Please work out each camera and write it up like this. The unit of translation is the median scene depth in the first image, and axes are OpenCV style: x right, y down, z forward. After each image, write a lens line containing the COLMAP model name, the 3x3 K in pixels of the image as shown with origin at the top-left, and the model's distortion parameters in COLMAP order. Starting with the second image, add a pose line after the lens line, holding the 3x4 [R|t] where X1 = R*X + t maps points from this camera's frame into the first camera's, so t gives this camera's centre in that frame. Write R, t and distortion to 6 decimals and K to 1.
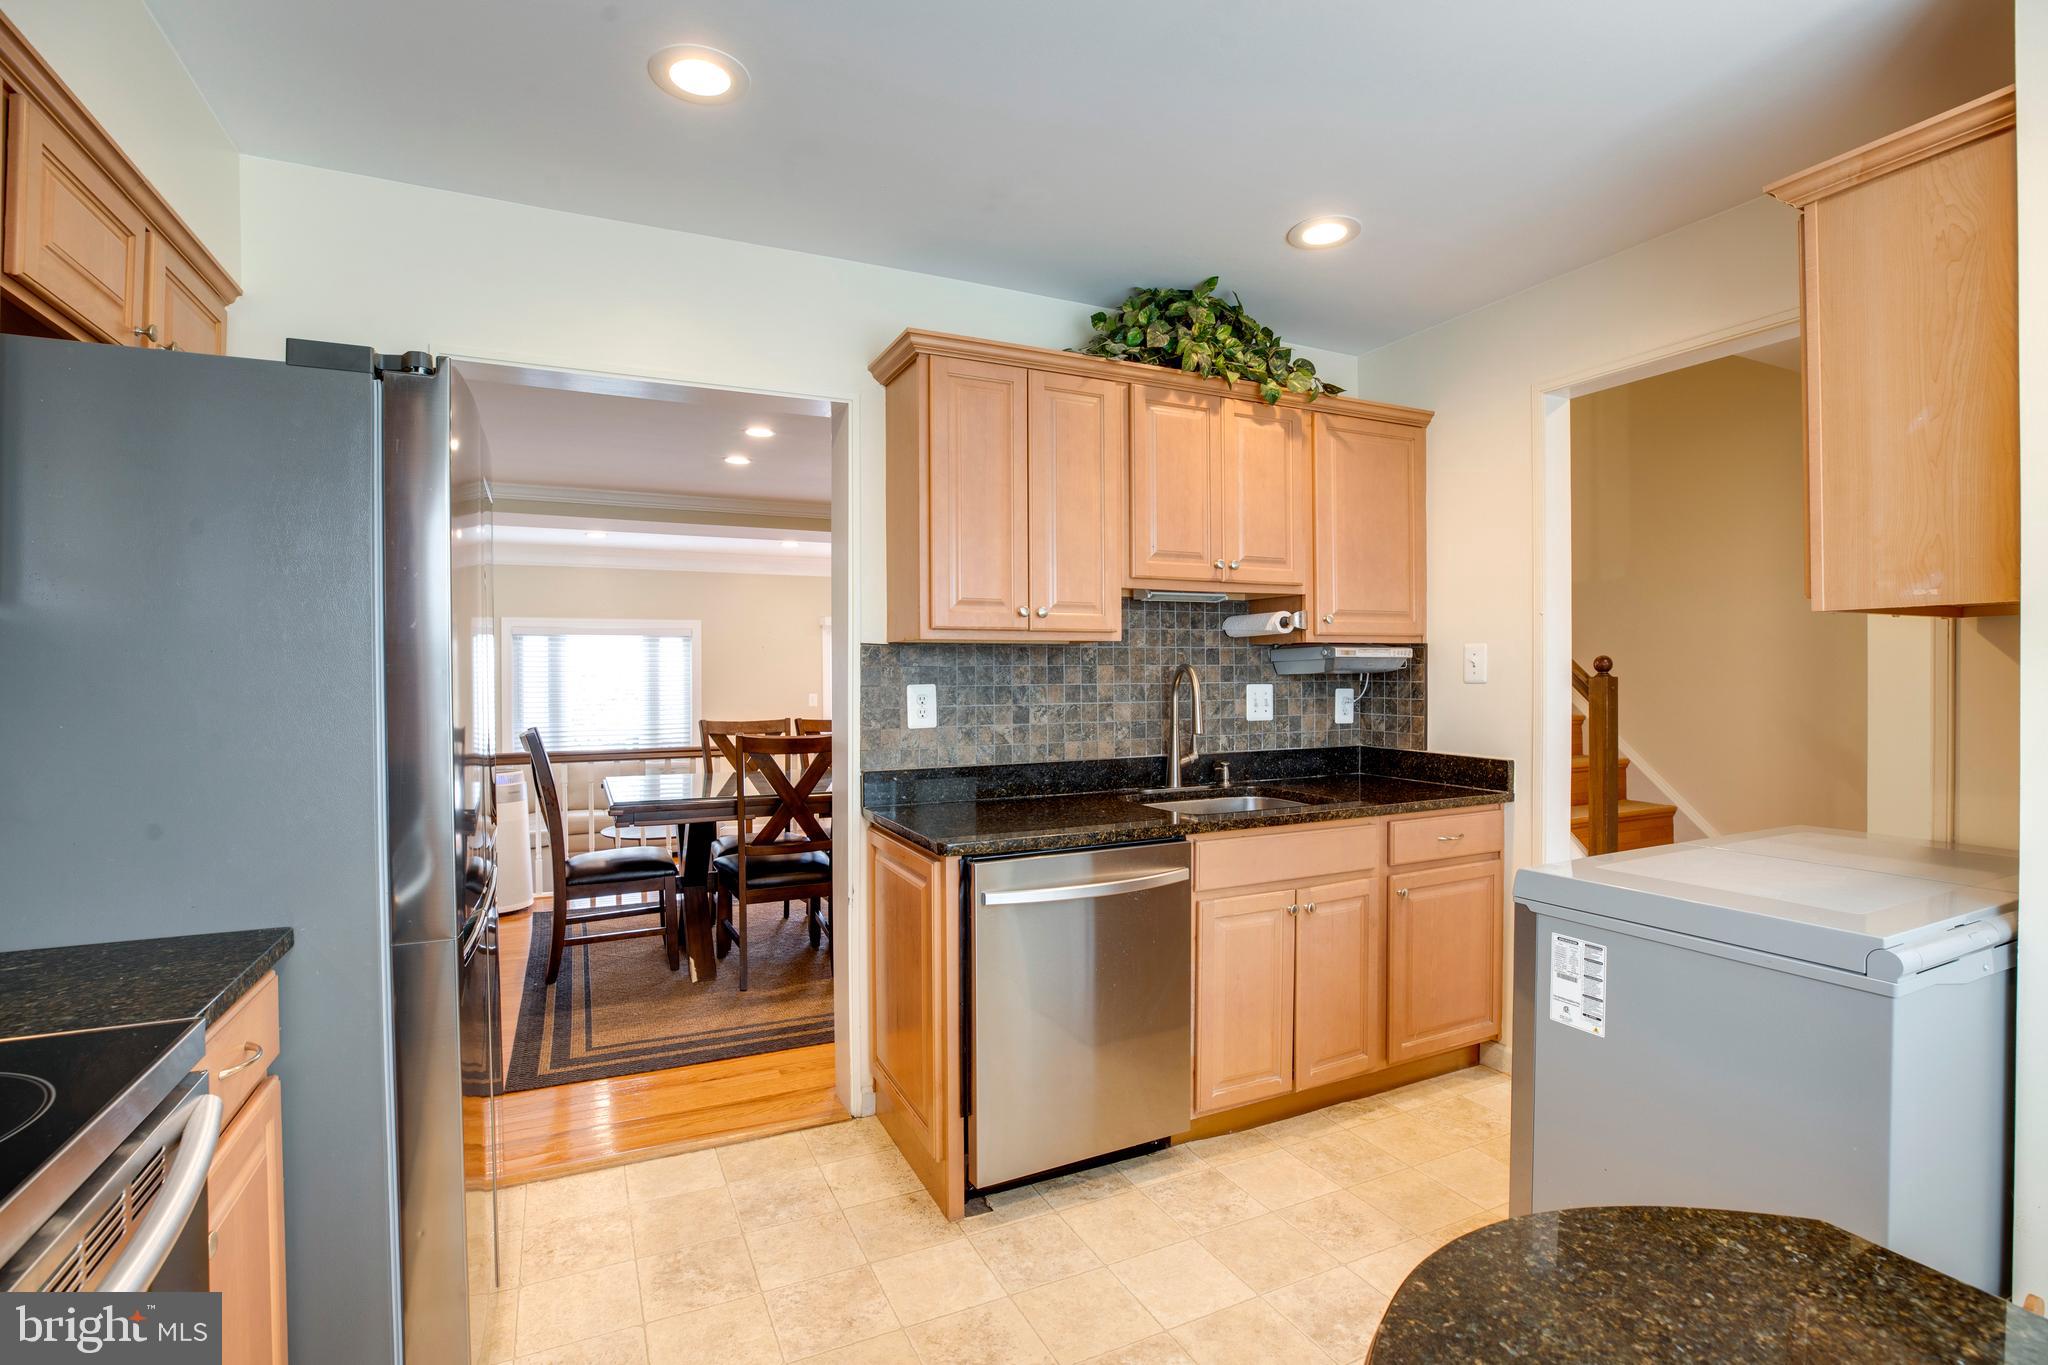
lens RADIAL K [[891.1, 0, 1024.0], [0, 891.1, 682.5], [0, 0, 1]] dist [-0.054605, 0.014859]
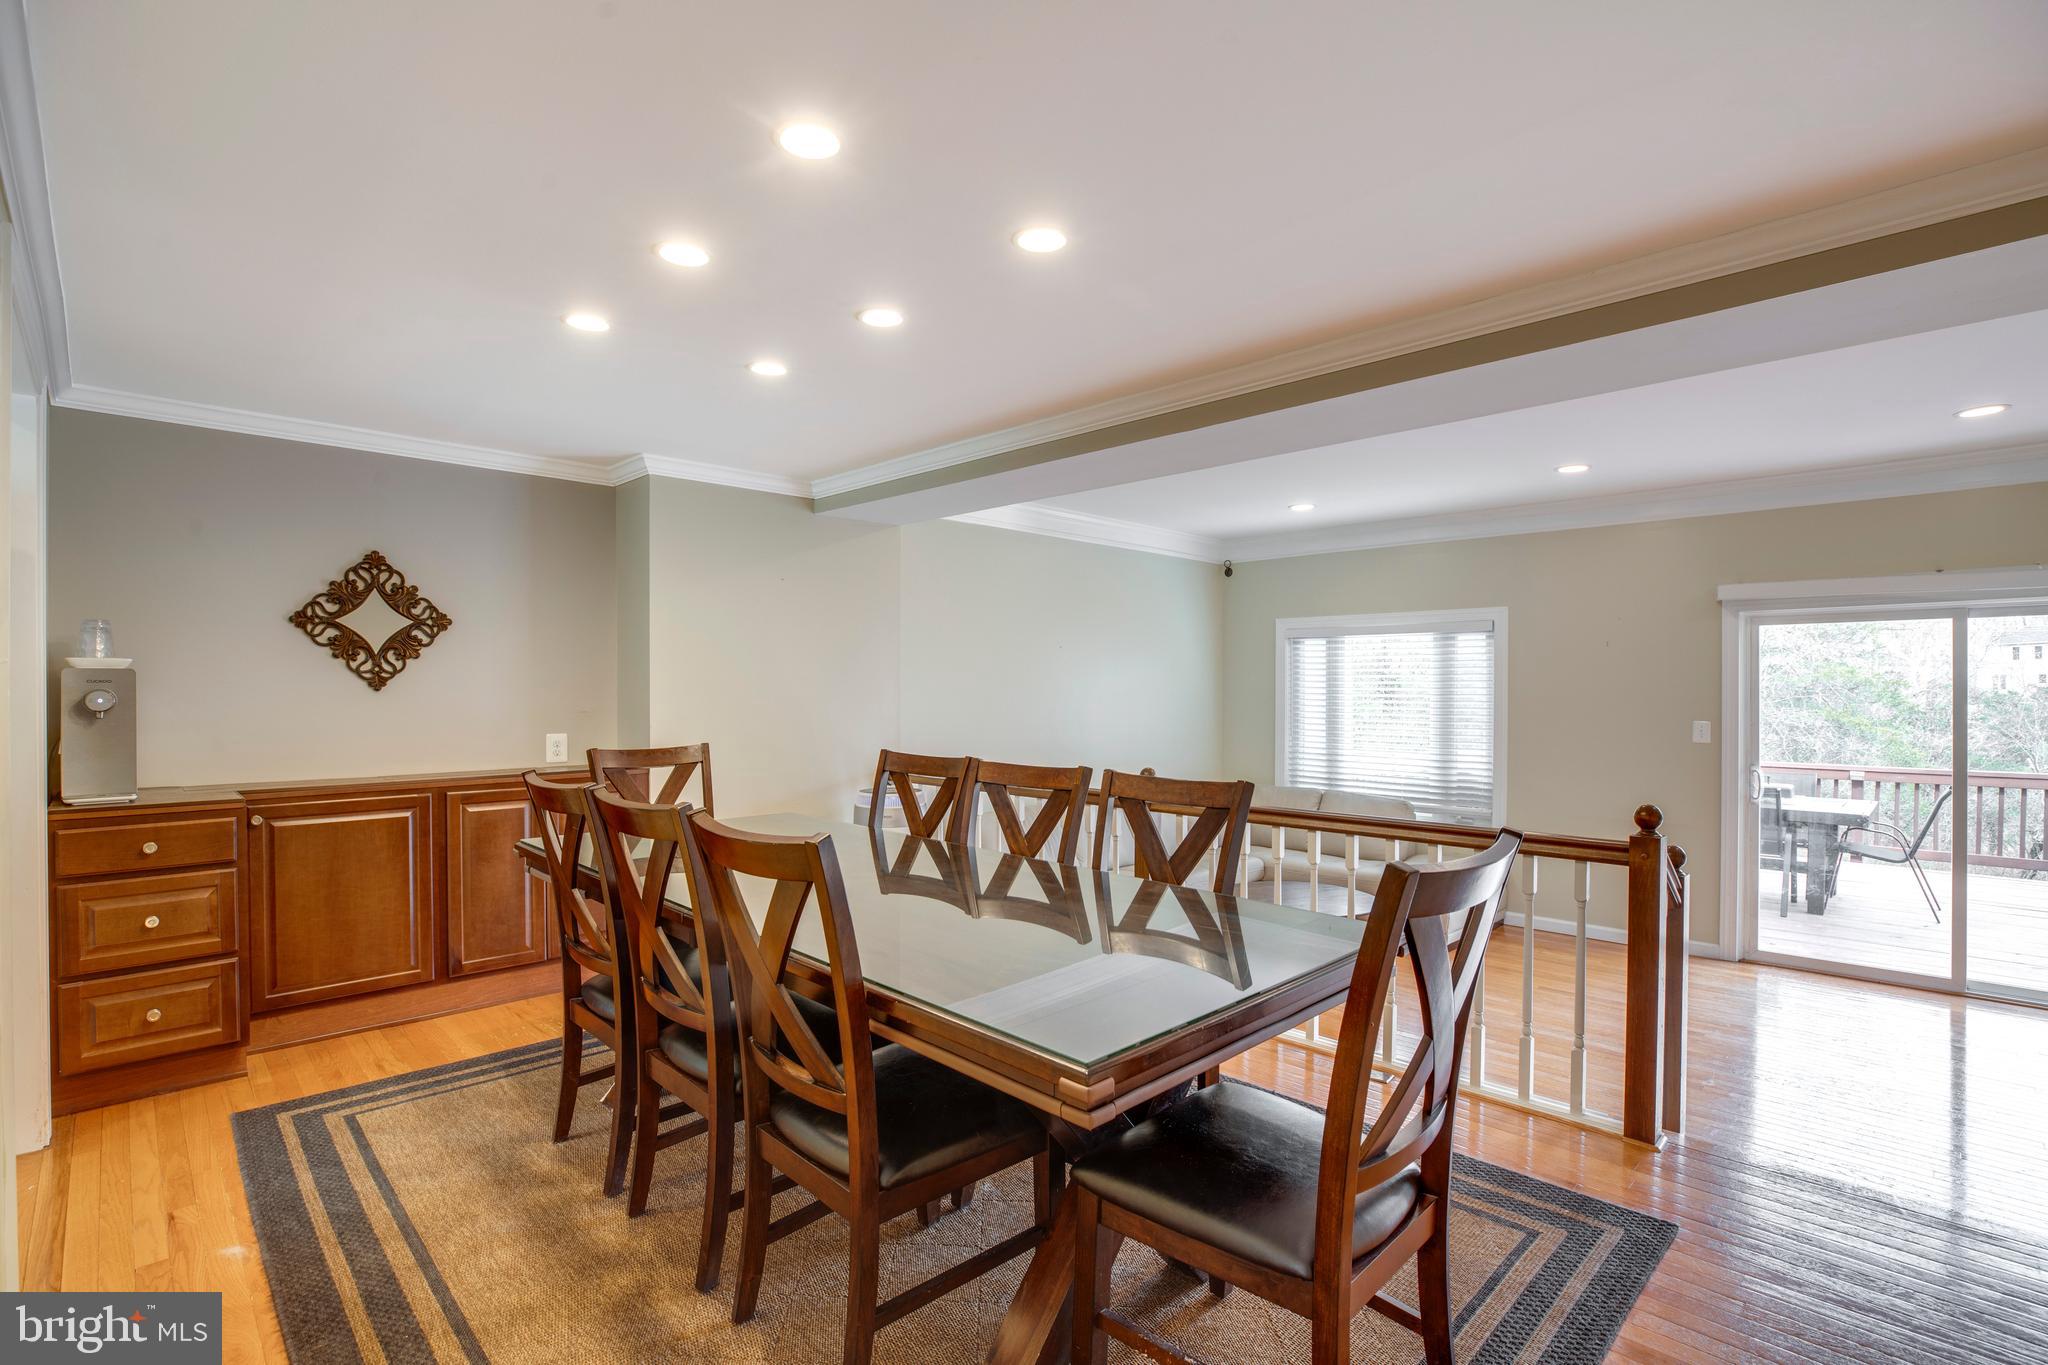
lens RADIAL K [[944.4, 0, 1027.0], [0, 944.4, 686.5], [0, 0, 1]] dist [-0.039894, 0.007433]
pose [[0.341850, 0.007469, -0.939725, 0.524199], [-0.013305, 0.999907, 0.003107, -0.017400], [0.939660, 0.011441, 0.341917, 1.163769]]
